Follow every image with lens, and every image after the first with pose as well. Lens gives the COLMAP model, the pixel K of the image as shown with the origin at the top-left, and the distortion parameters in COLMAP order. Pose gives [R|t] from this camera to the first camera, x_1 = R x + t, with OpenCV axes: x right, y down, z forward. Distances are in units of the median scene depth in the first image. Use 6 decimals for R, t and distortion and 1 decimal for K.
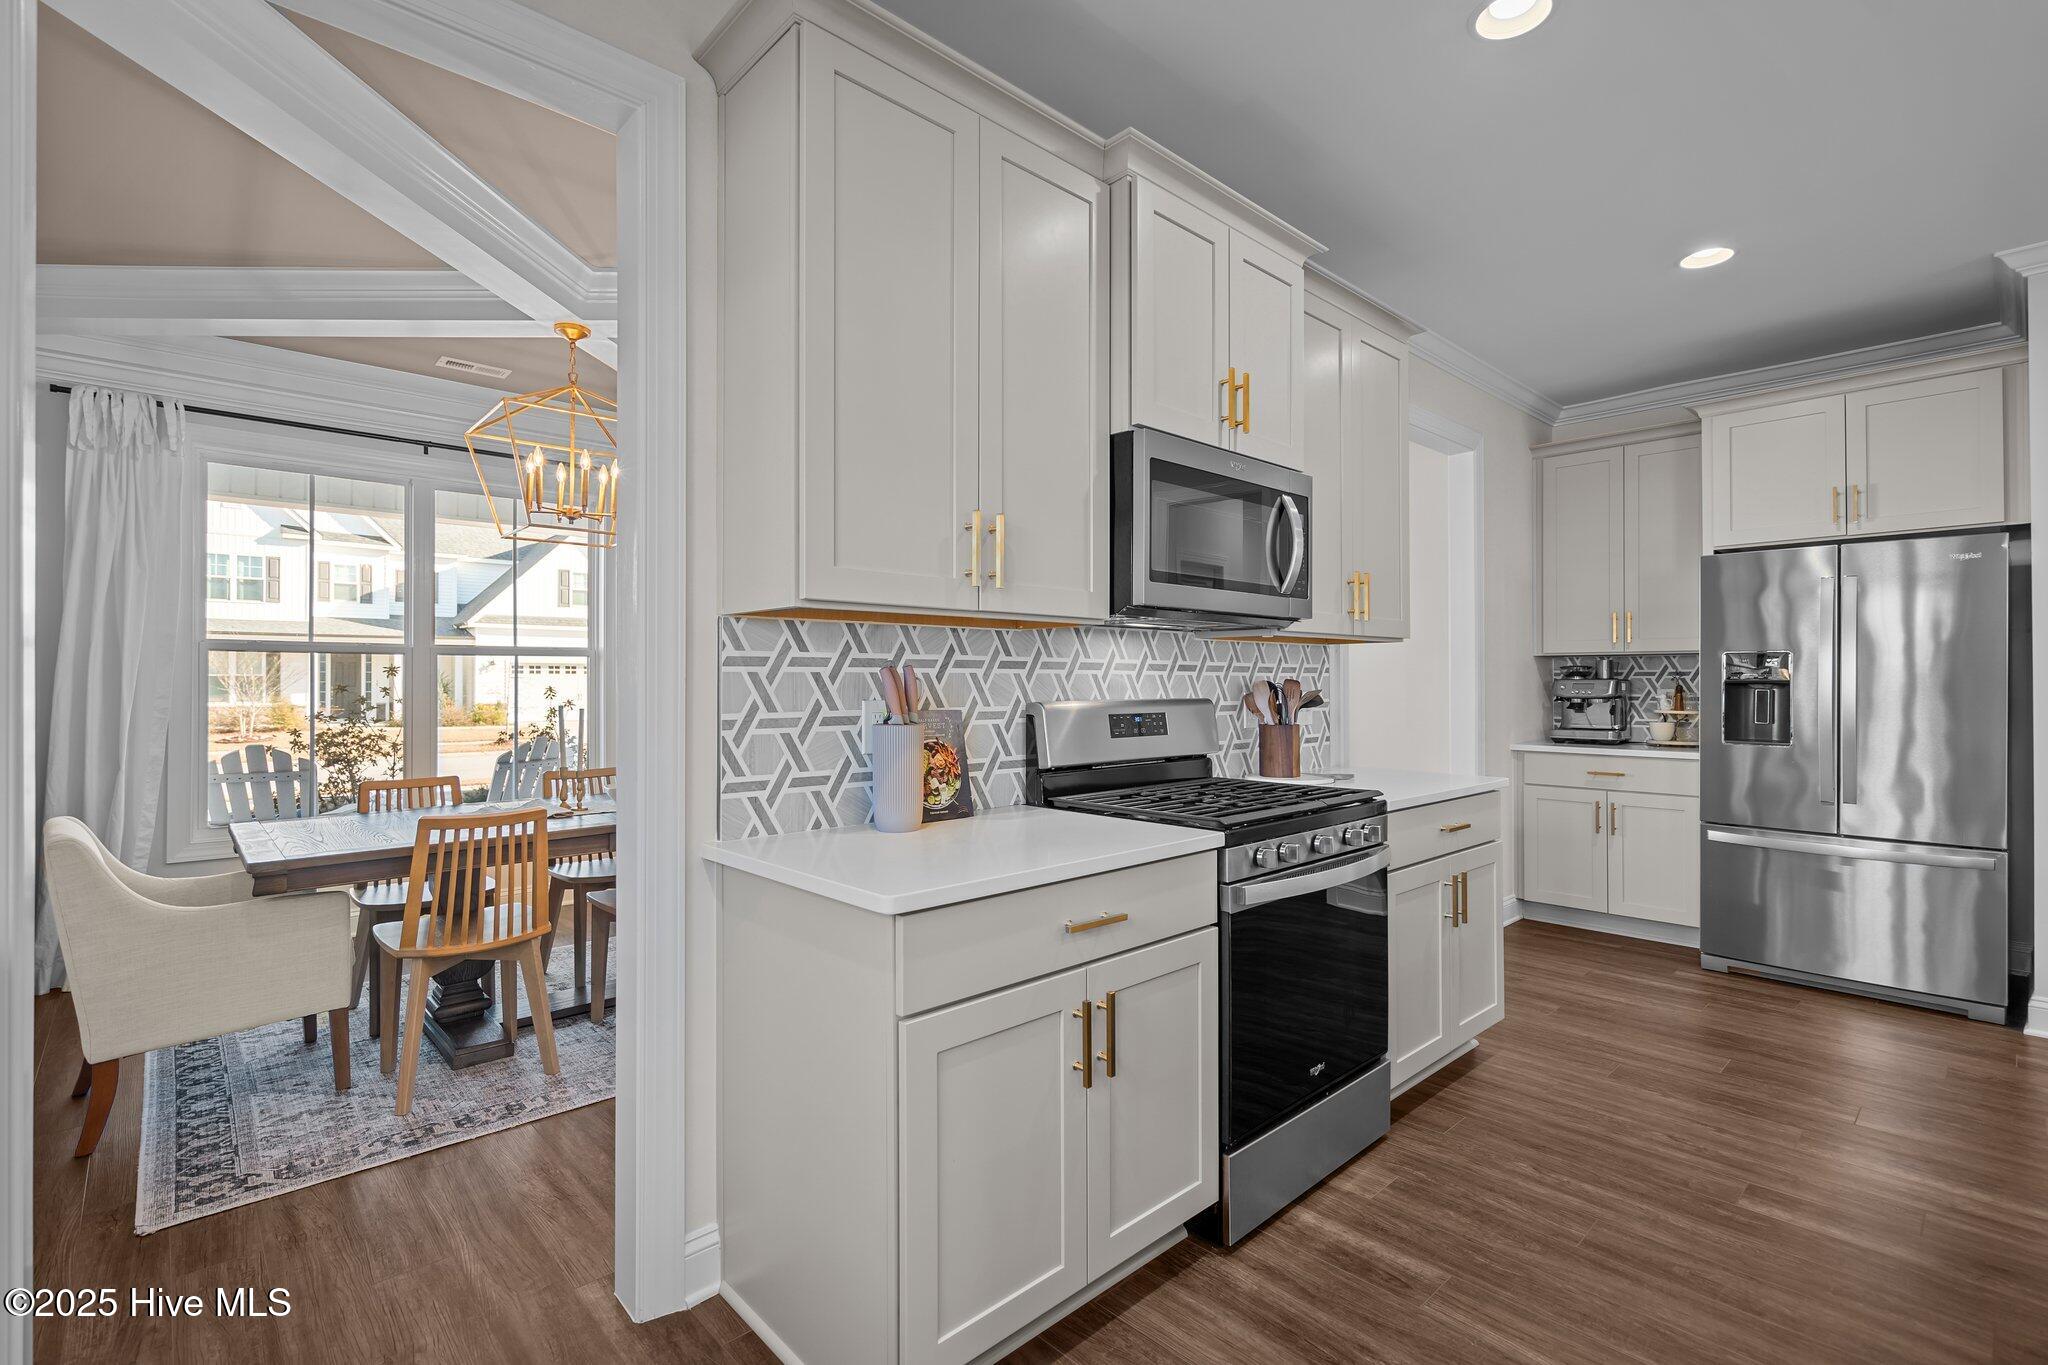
lens RADIAL K [[937.2, 0, 1015.5], [0, 937.2, 674.9], [0, 0, 1]] dist [-0.003588, 0.000305]
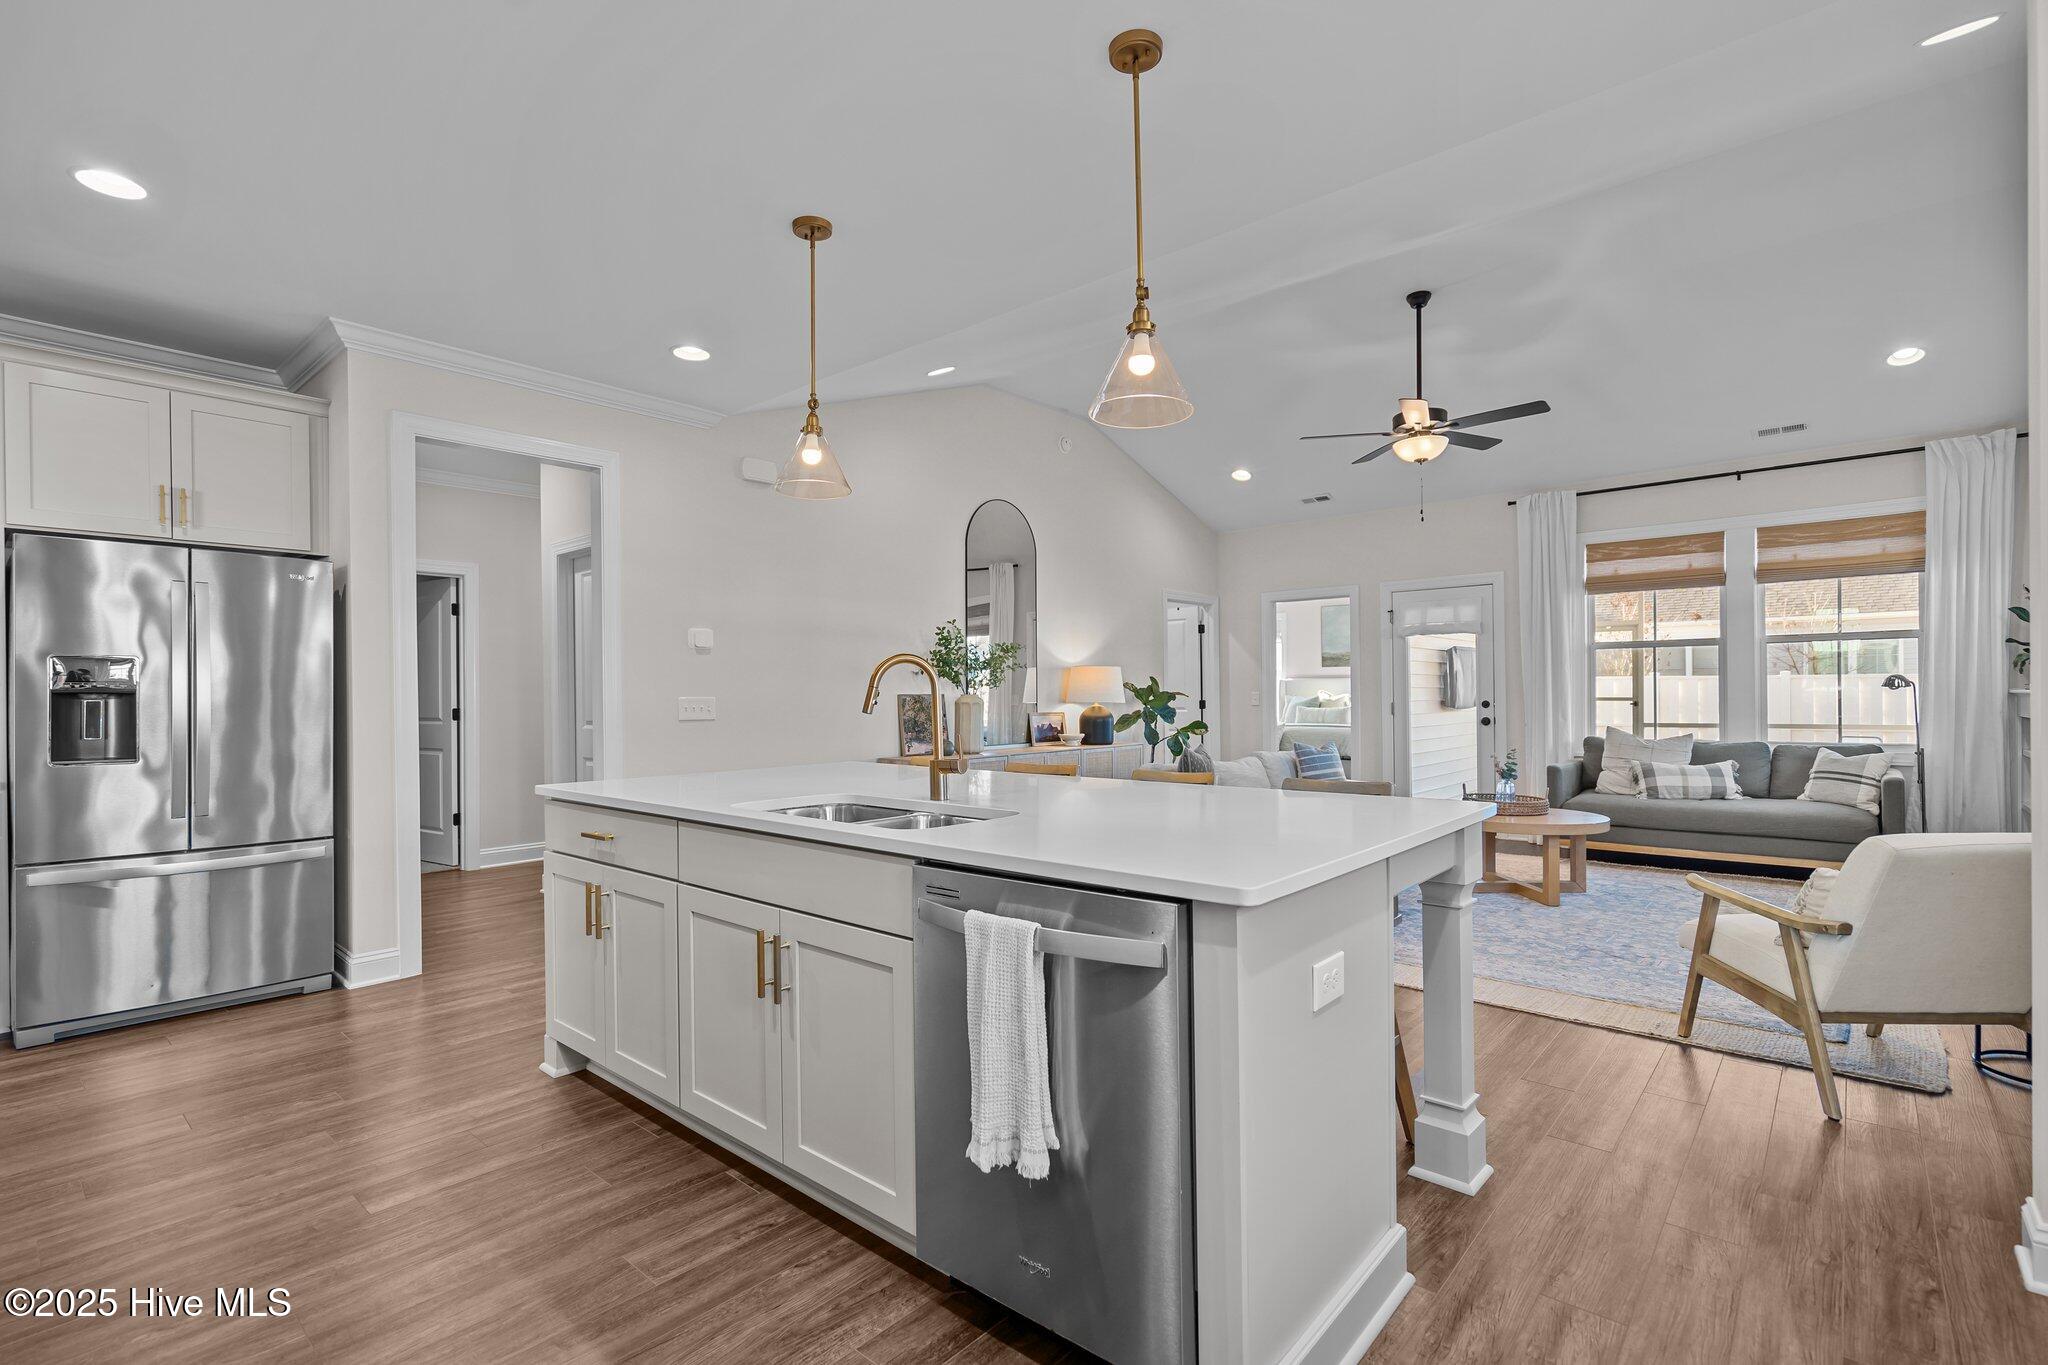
lens RADIAL K [[935.1, 0, 1022.4], [0, 935.1, 700.1], [0, 0, 1]] dist [0.000594, -0.000202]
pose [[-0.103634, -0.003014, 0.994611, -0.218896], [0.000057, 0.999995, 0.003036, 0.018266], [-0.994615, 0.000372, -0.103634, 0.330851]]
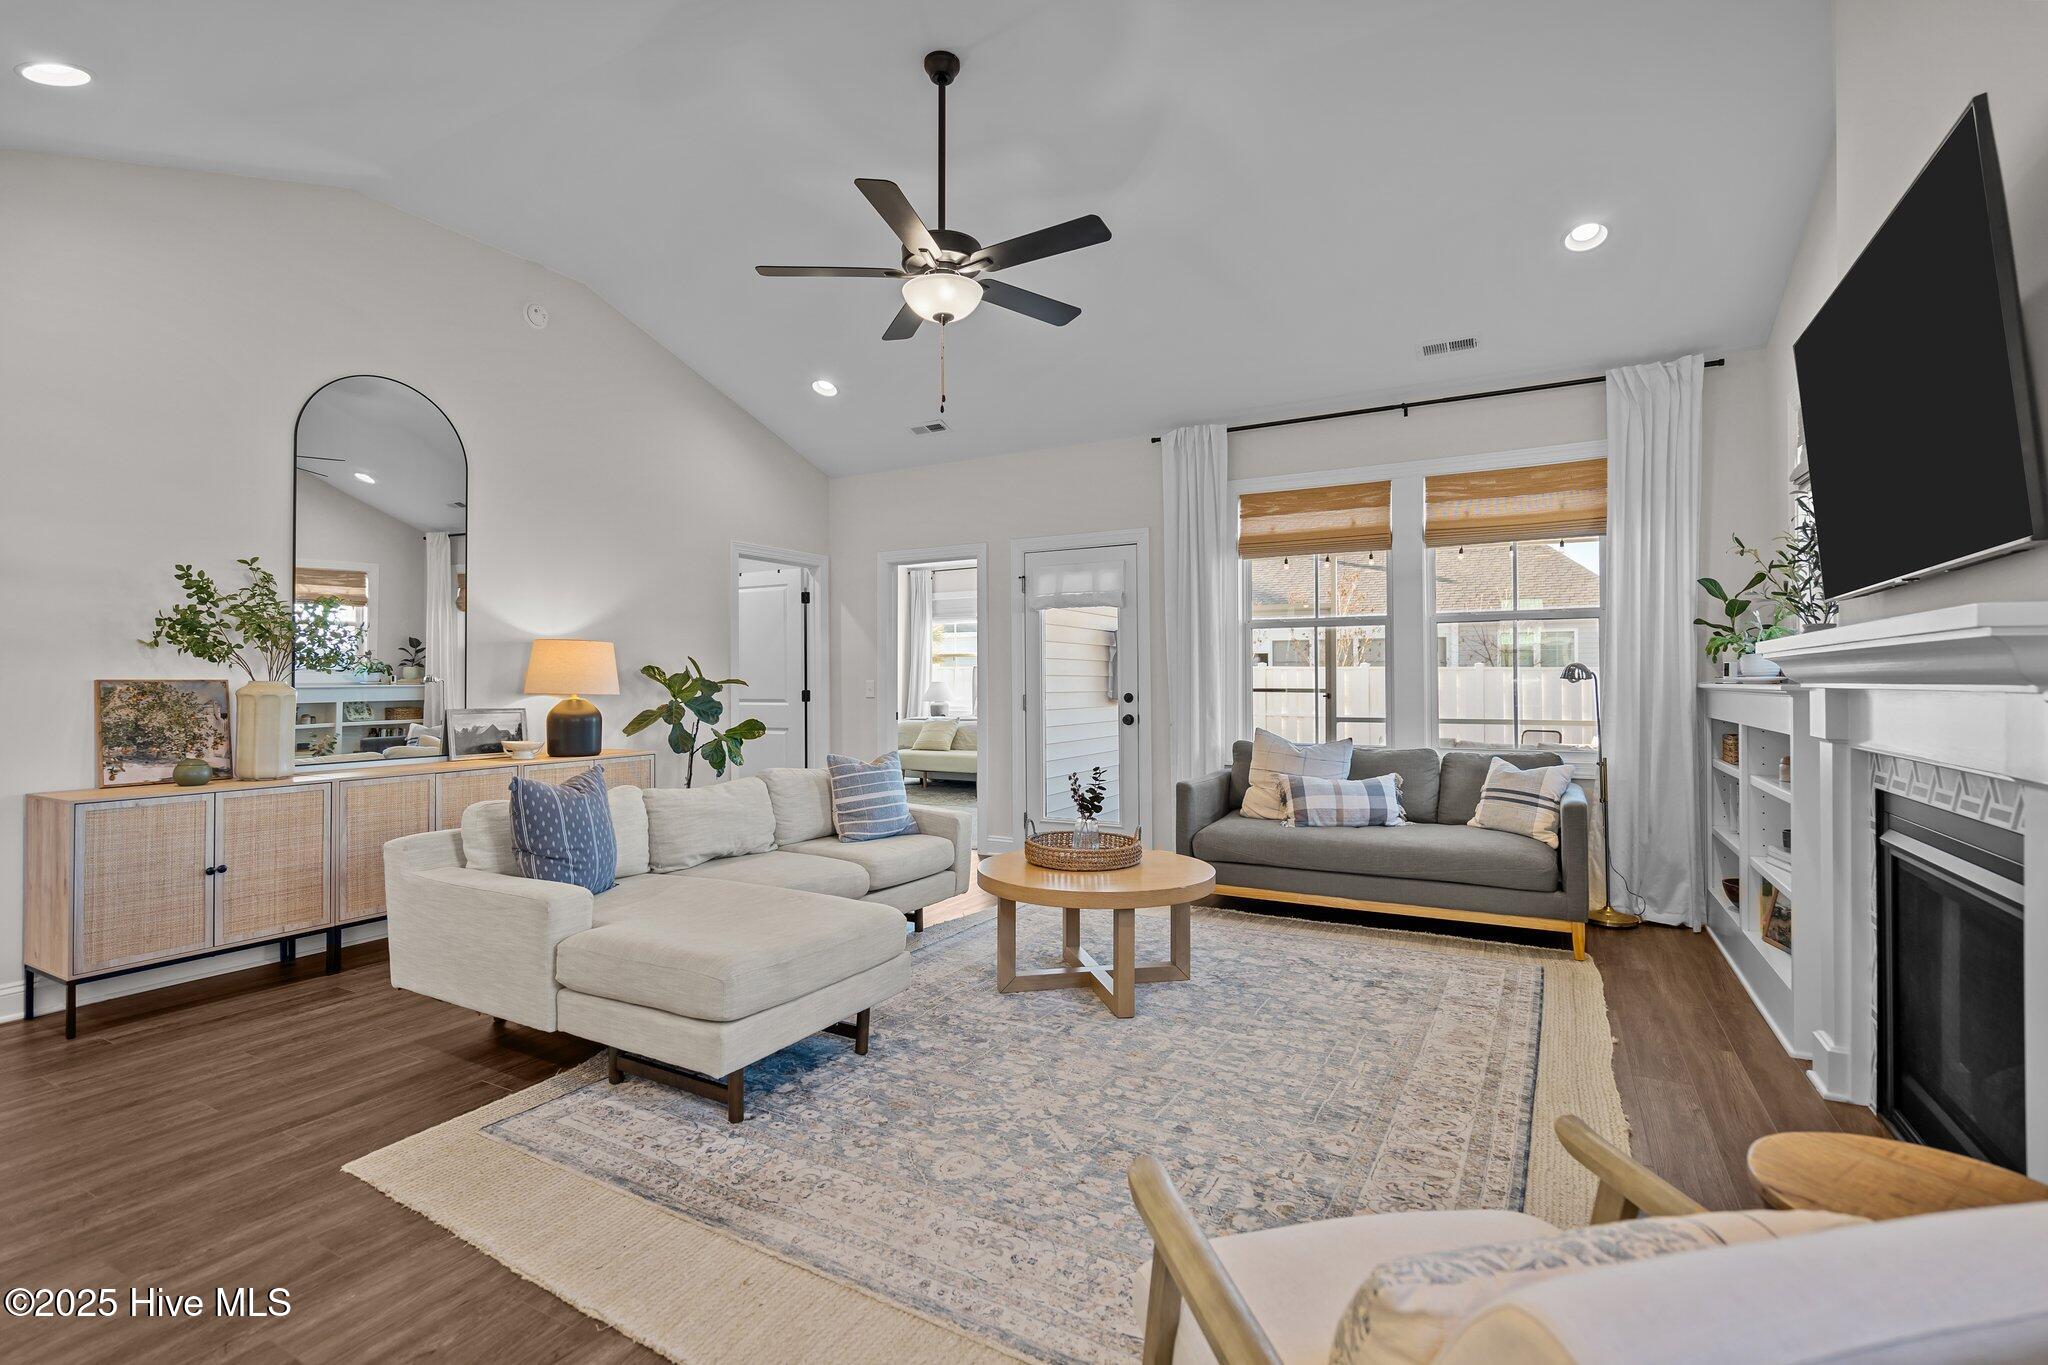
lens RADIAL K [[937.2, 0, 1015.5], [0, 937.2, 674.9], [0, 0, 1]] dist [-0.003588, 0.000305]
pose [[-0.314766, 0.008272, 0.949133, 0.440362], [-0.005869, 0.999926, -0.010661, 0.010636], [-0.949151, -0.008926, -0.314694, -0.412919]]
